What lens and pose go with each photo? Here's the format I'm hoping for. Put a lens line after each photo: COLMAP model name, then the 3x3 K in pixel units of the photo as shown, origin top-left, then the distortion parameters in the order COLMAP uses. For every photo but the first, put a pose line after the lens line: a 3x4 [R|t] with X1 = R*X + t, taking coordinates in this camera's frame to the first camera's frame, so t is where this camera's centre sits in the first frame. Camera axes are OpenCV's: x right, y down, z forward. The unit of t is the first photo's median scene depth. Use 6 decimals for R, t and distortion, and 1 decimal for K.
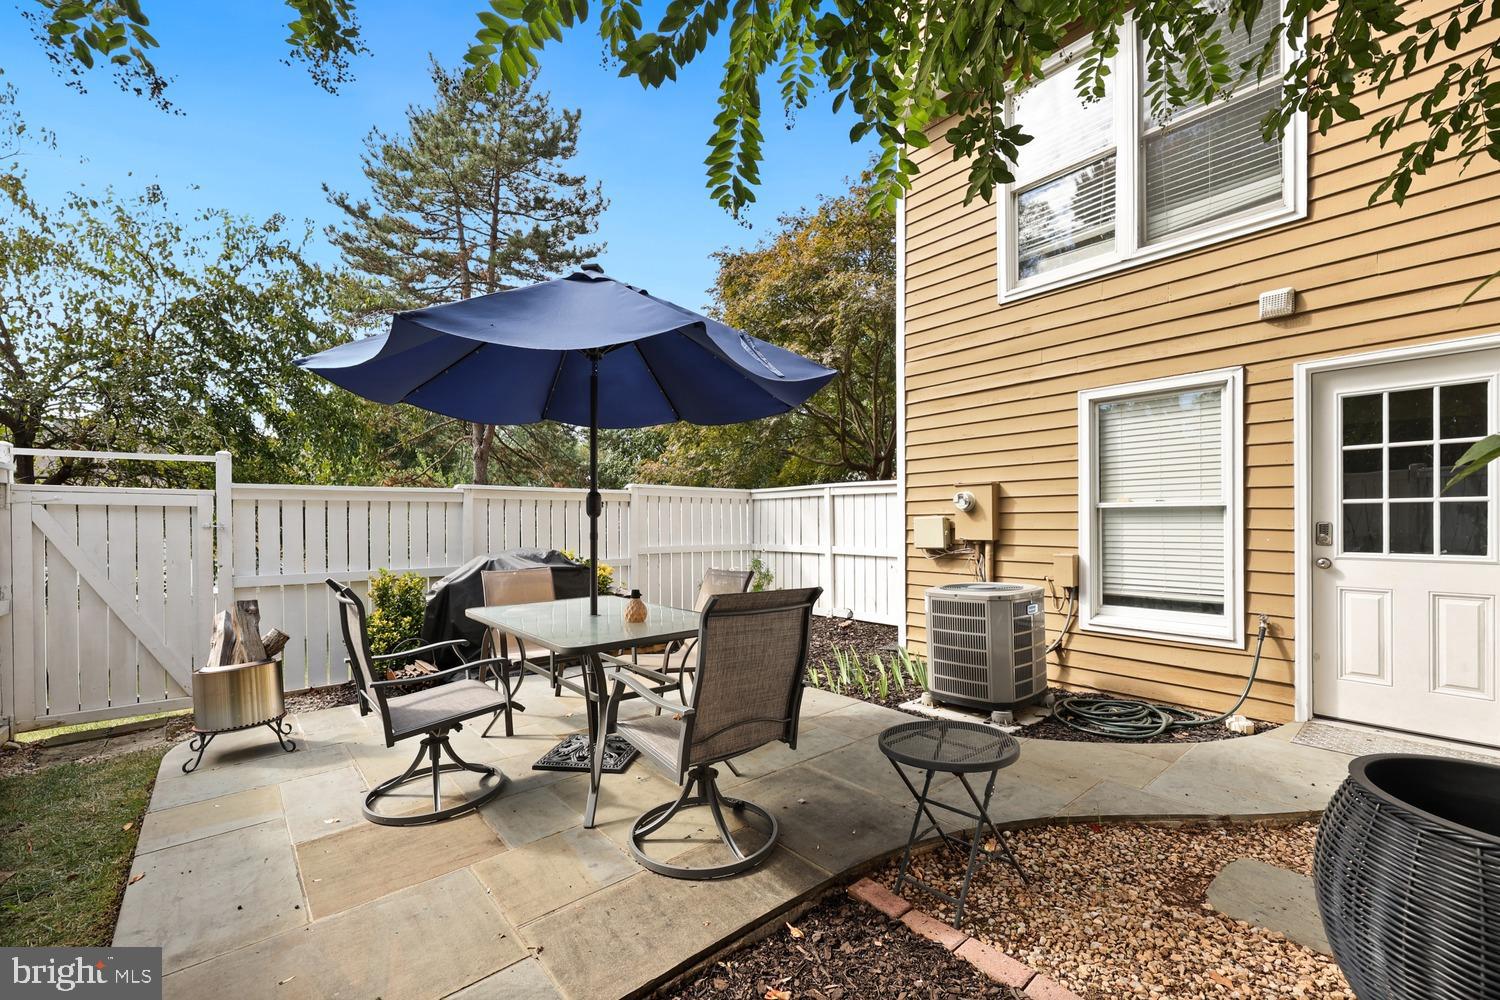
lens RADIAL K [[611.0, 0, 744.3], [0, 611.0, 521.9], [0, 0, 1]] dist [0.002227, 0.000409]
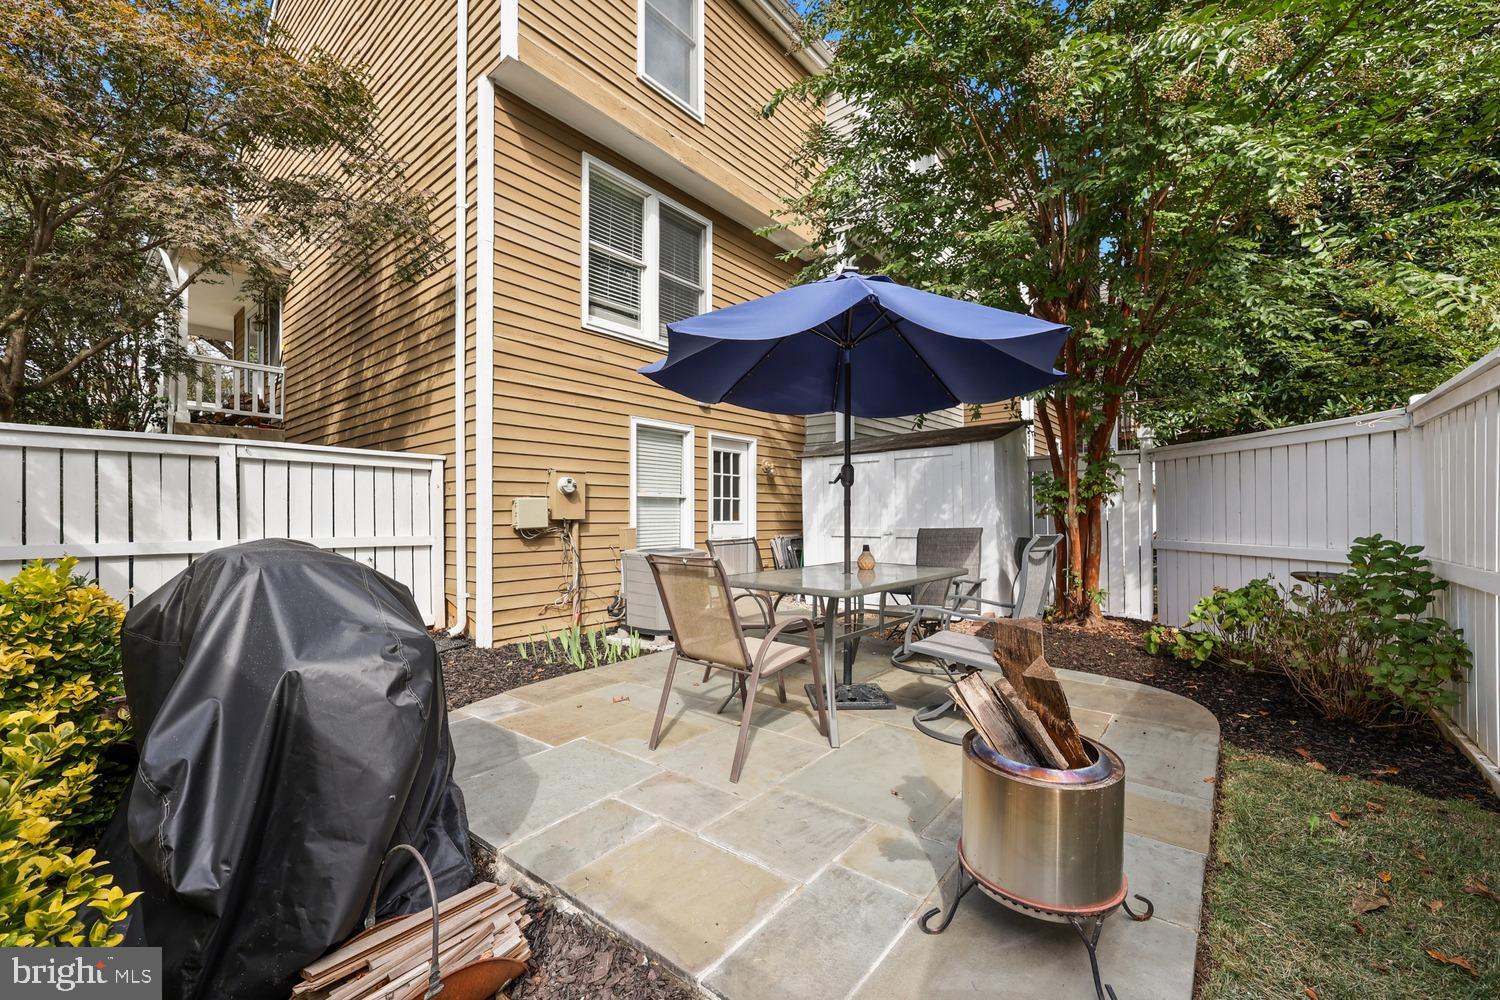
lens RADIAL K [[611.0, 0, 744.3], [0, 611.0, 521.9], [0, 0, 1]] dist [0.002227, 0.000409]
pose [[-0.169868, -0.000878, 0.985466, -1.089274], [0.006657, 0.999976, 0.002039, 0.044345], [-0.985444, 0.006906, -0.169858, 1.145871]]
